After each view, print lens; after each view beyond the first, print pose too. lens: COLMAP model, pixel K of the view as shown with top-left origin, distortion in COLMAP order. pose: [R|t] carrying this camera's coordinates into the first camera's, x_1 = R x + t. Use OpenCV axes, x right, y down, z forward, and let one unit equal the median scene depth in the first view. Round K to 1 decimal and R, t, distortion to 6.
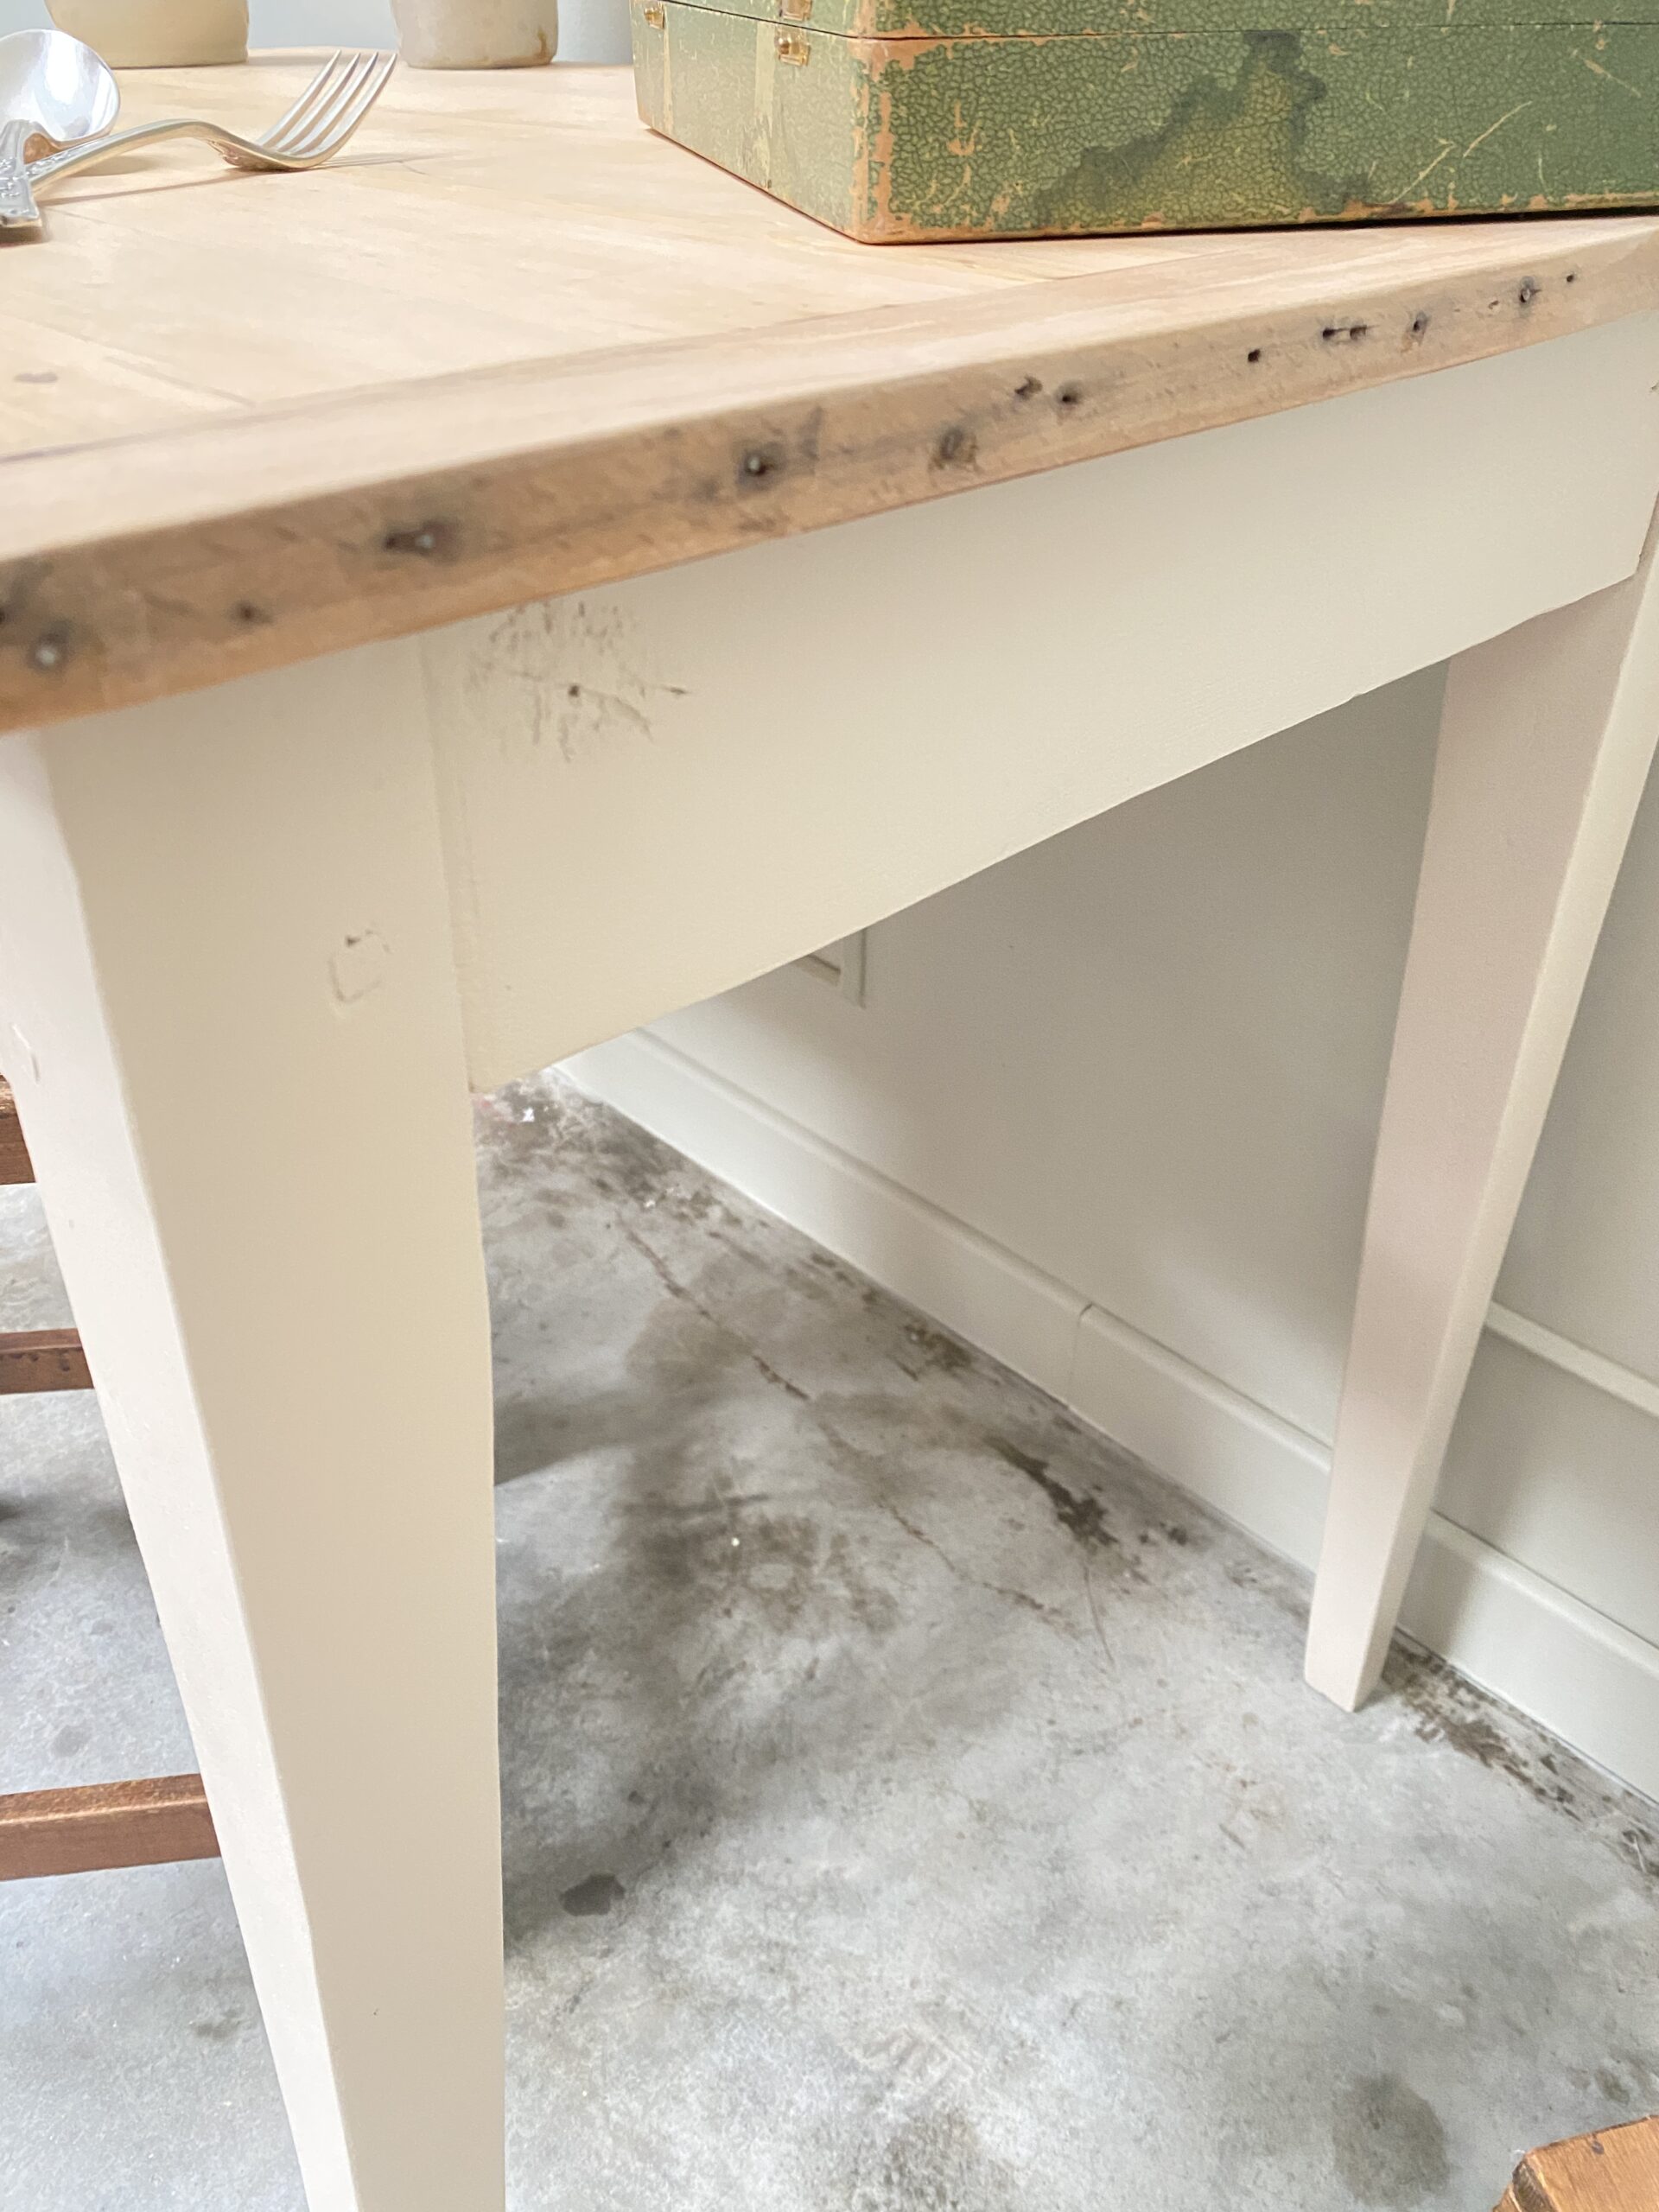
lens RADIAL K [[1692.8, 0, 824.4], [0, 1692.8, 1101.6], [0, 0, 1]] dist [0.016286, -0.013485]
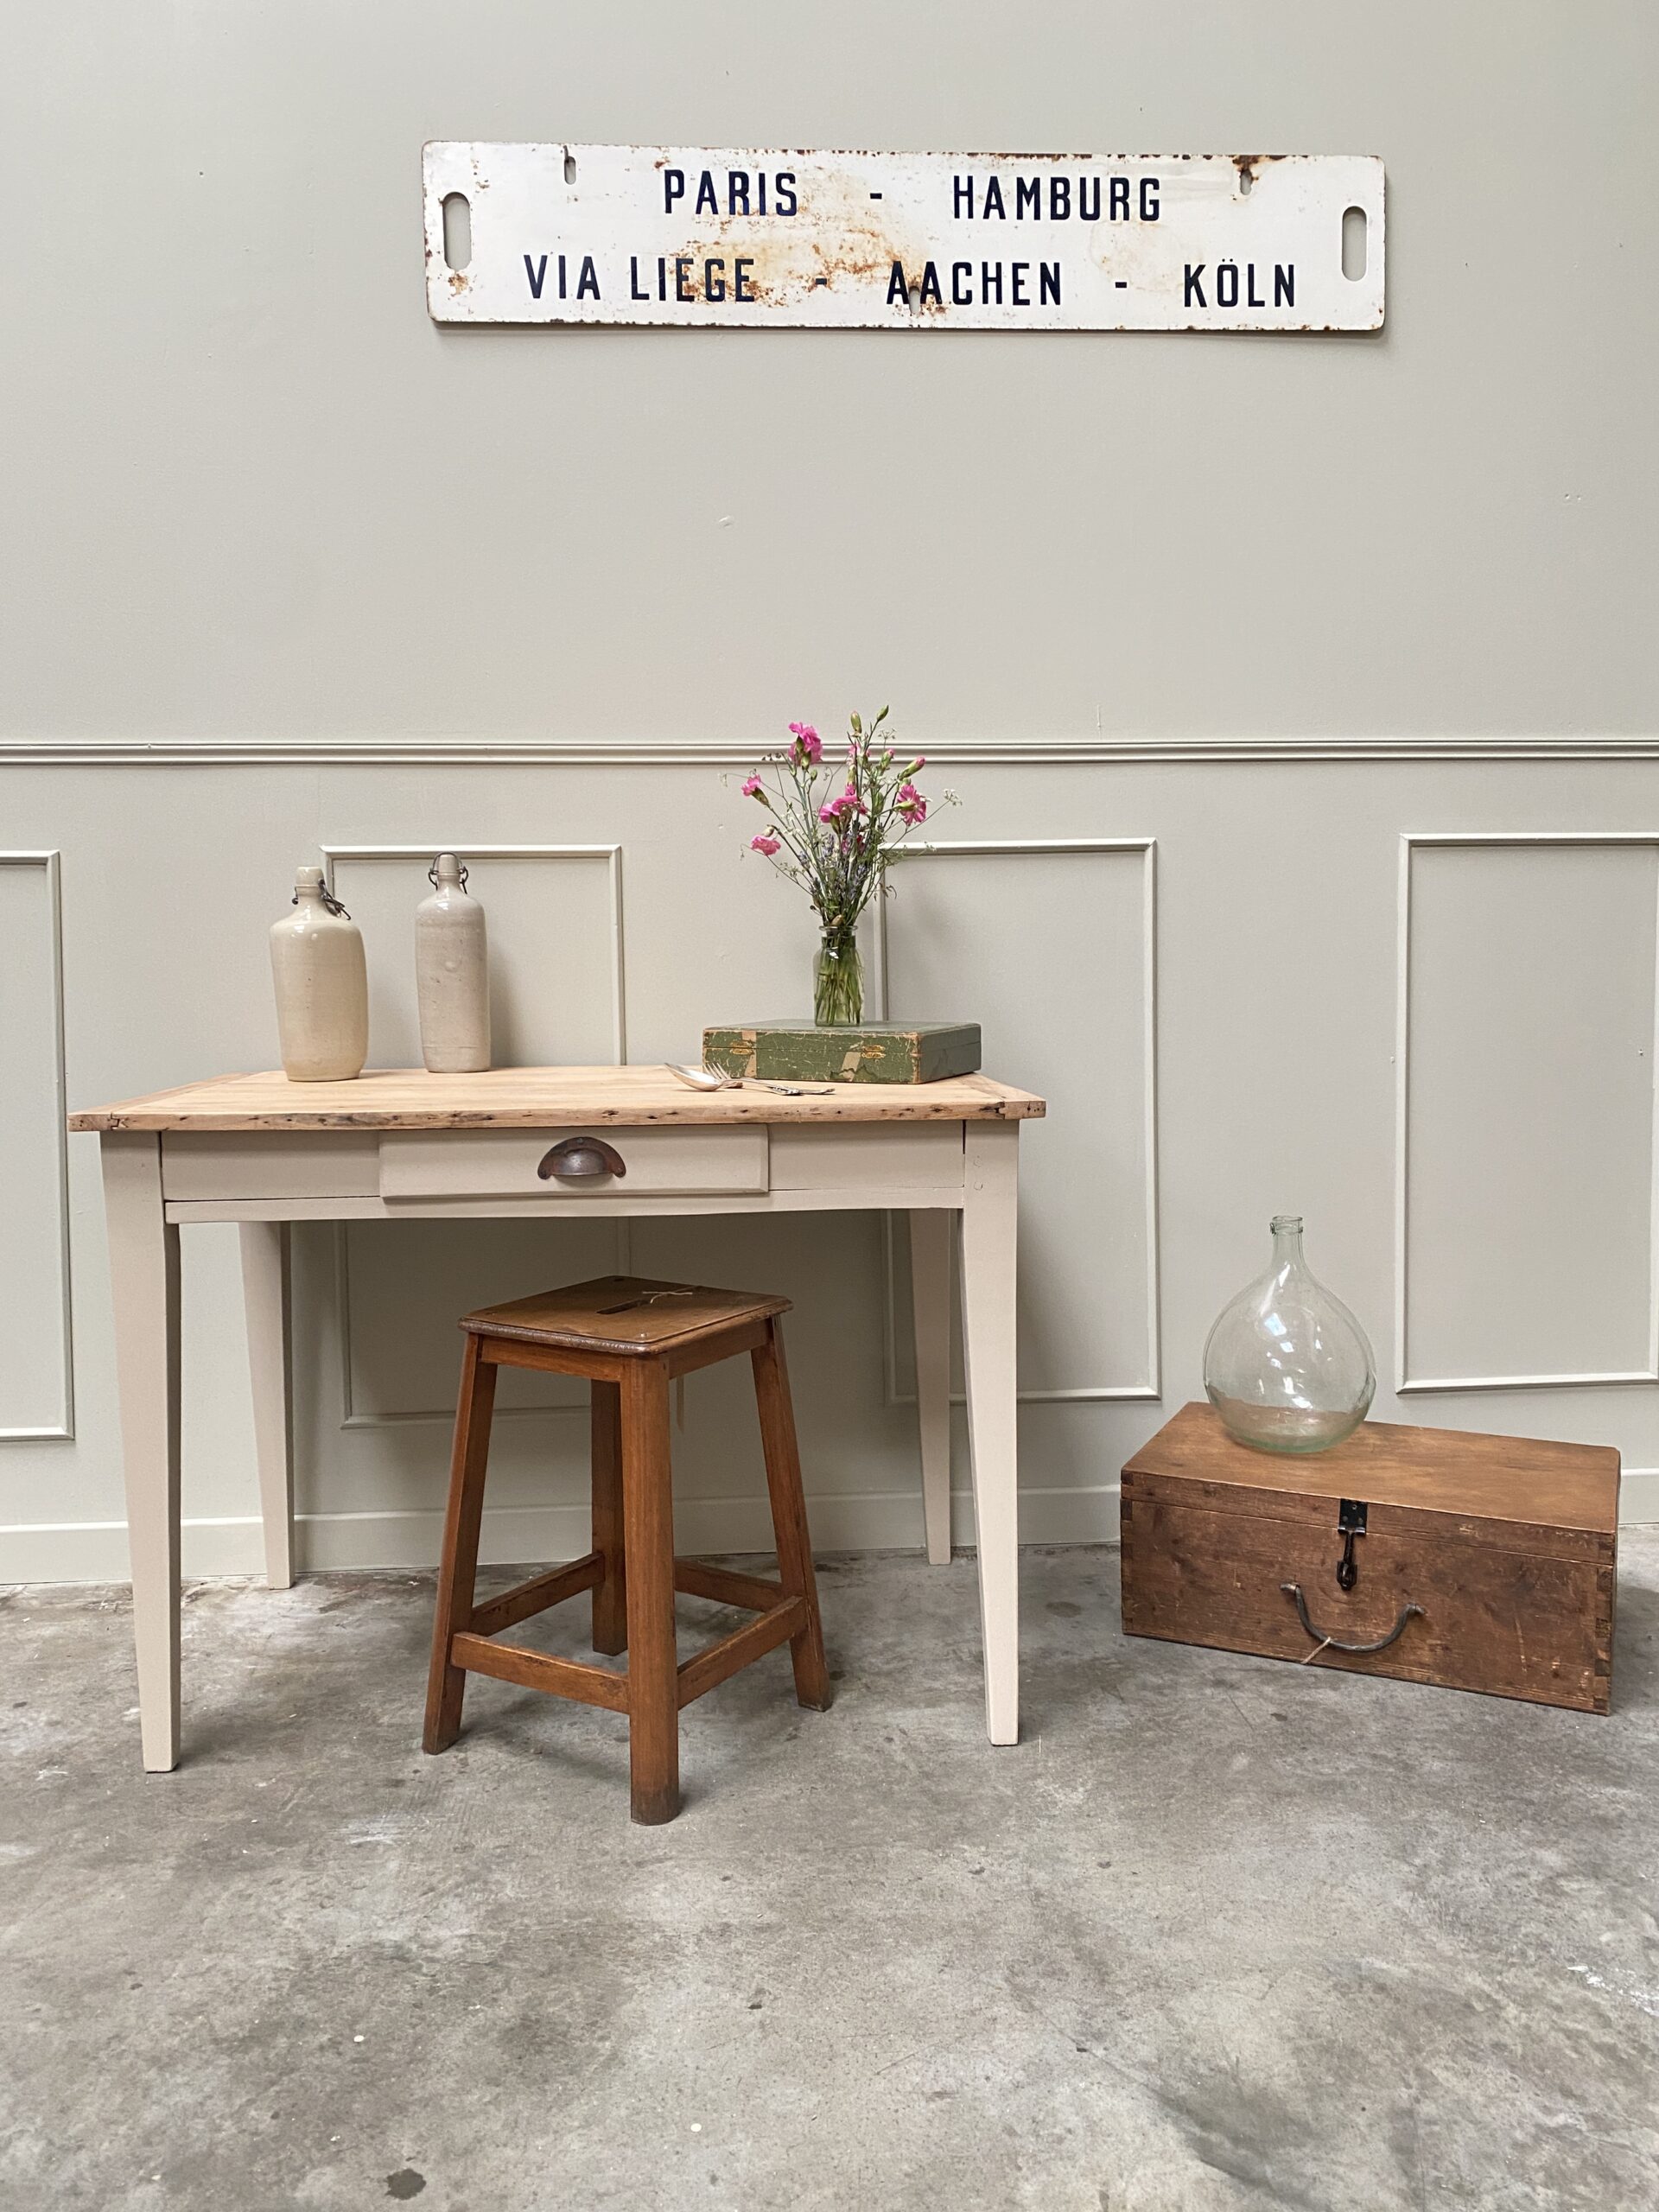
lens RADIAL K [[1692.8, 0, 814.8], [0, 1692.8, 1074.6], [0, 0, 1]] dist [0.016286, -0.013485]
pose [[0.633565, -0.064367, 0.771007, -1.858962], [0.442487, 0.847613, -0.292845, 0.392375], [-0.634666, 0.526697, 0.565499, -0.804929]]
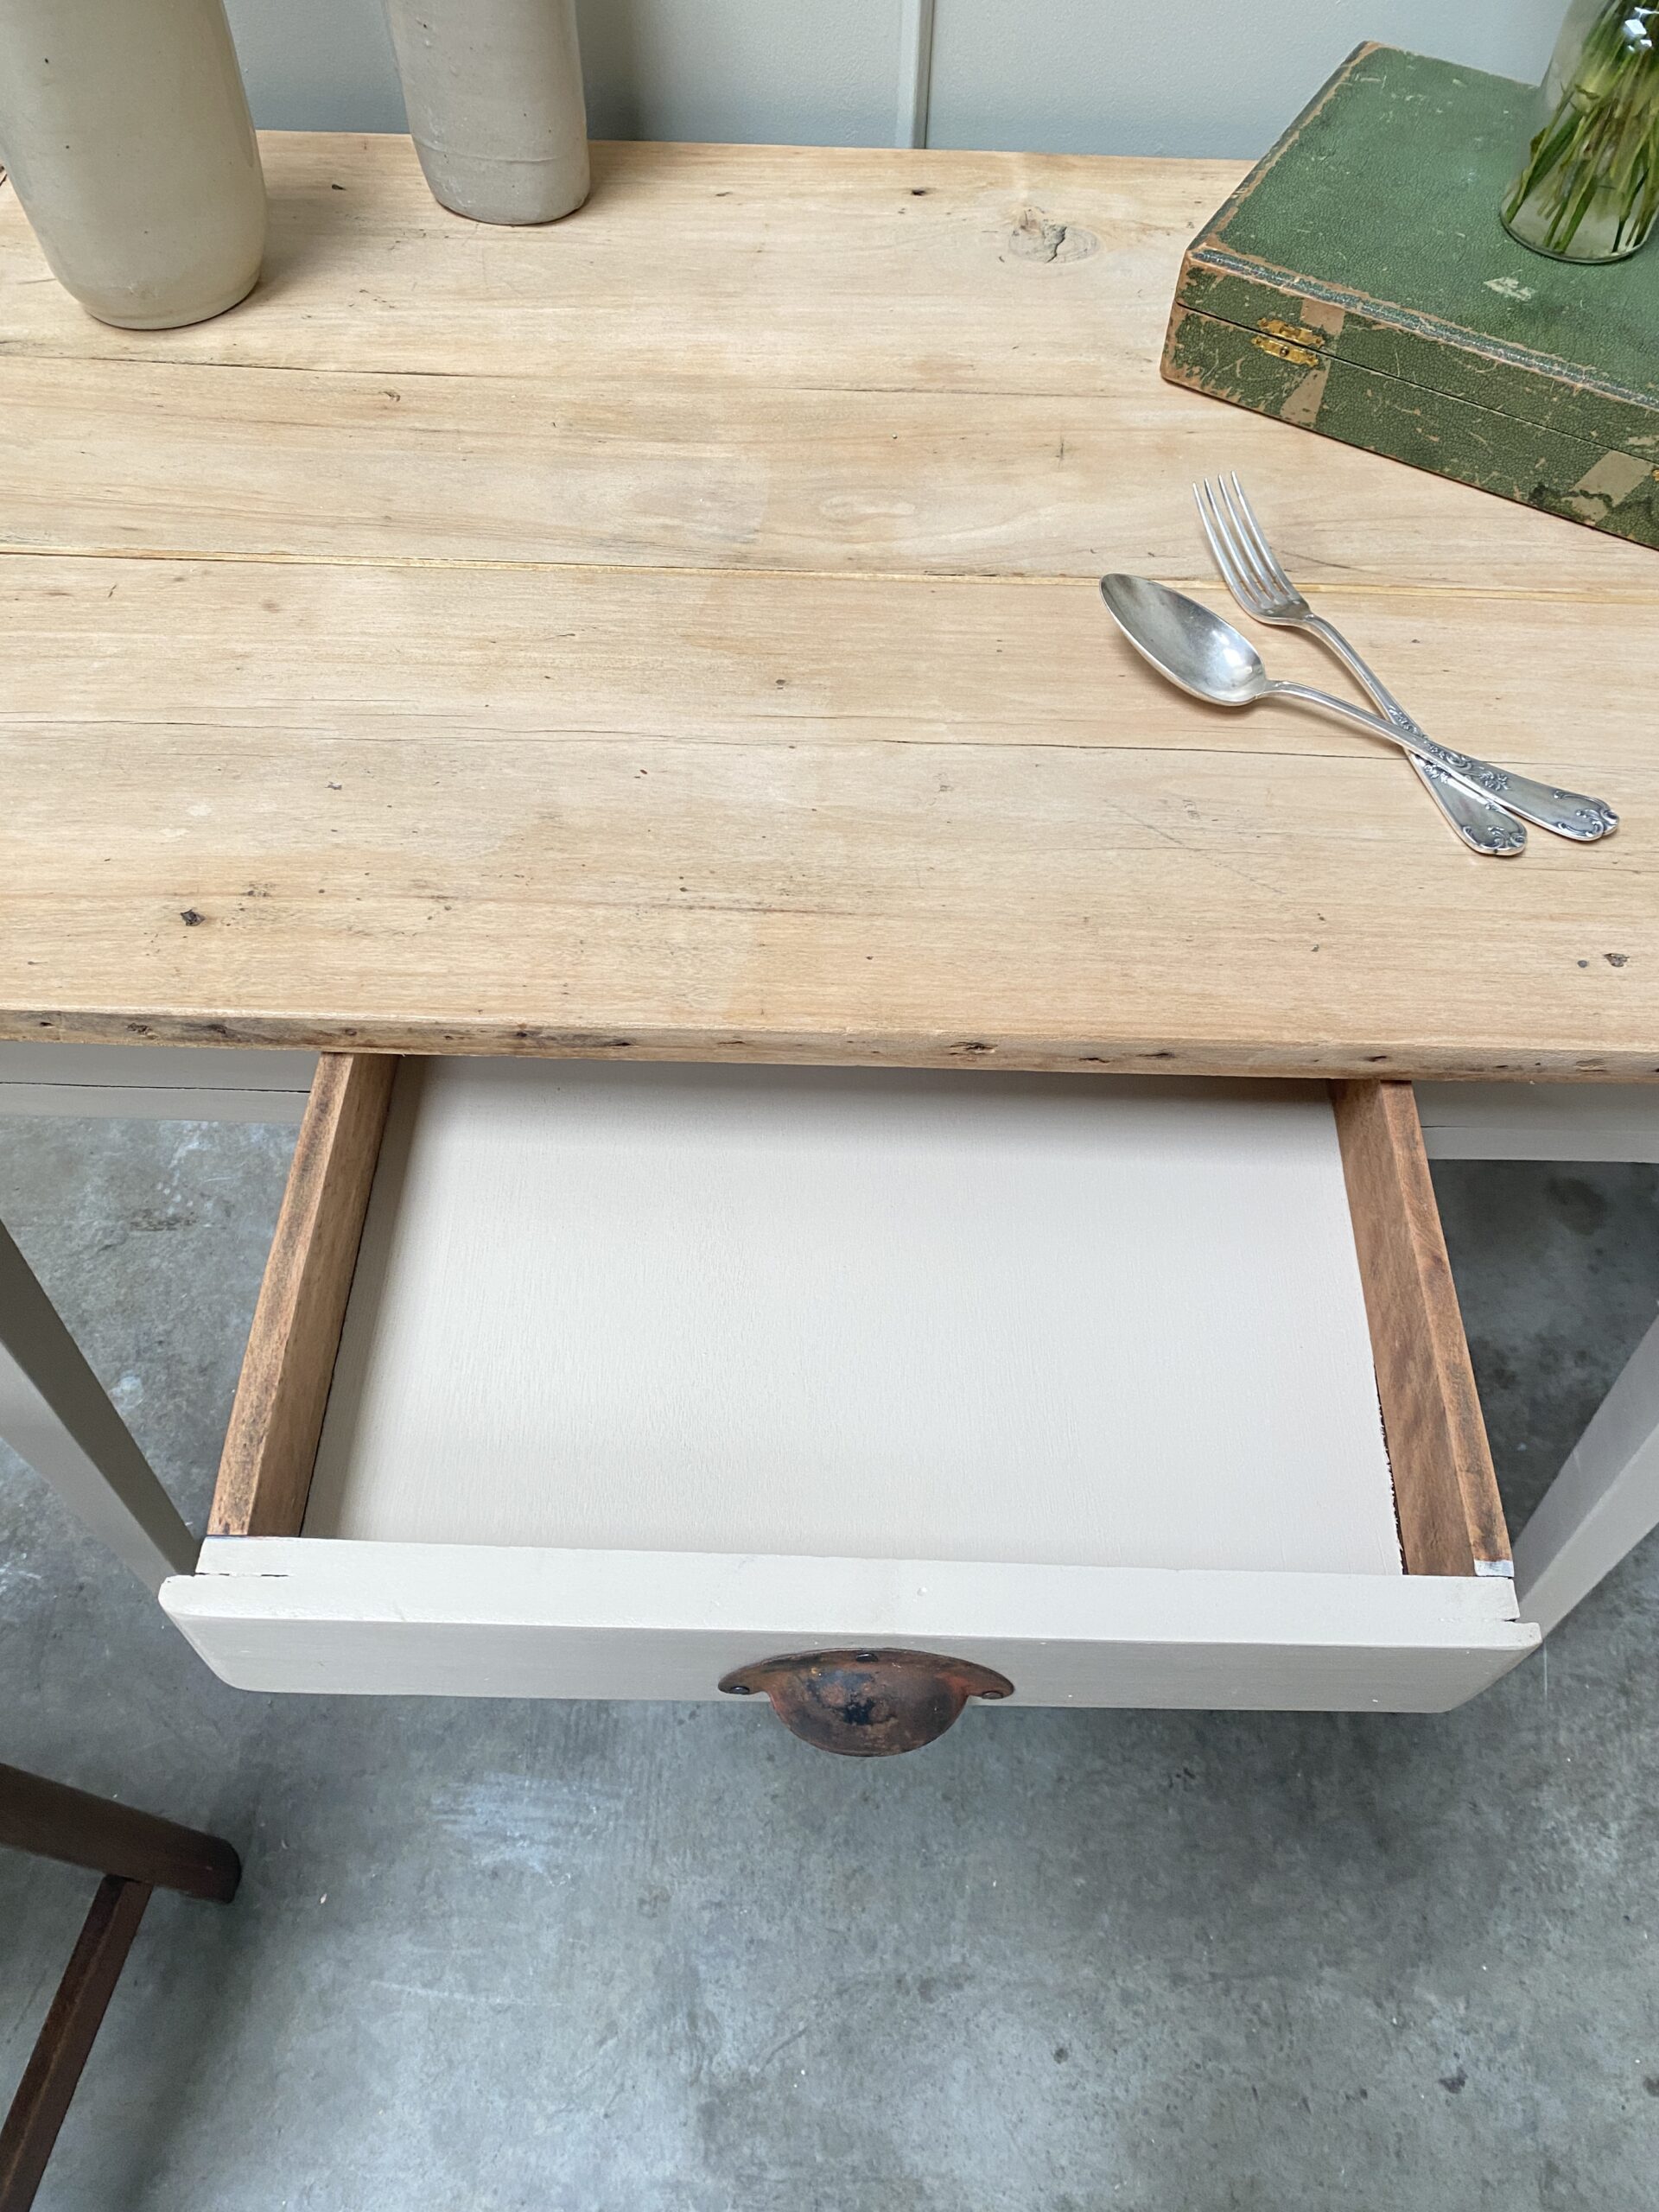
lens RADIAL K [[1692.8, 0, 824.6], [0, 1692.8, 1089.0], [0, 0, 1]] dist [0.016286, -0.013485]
pose [[0.702902, -0.578661, 0.413618, -0.802726], [0.385017, 0.798484, 0.462801, -0.581185], [-0.598072, -0.166054, 0.784051, 0.011223]]
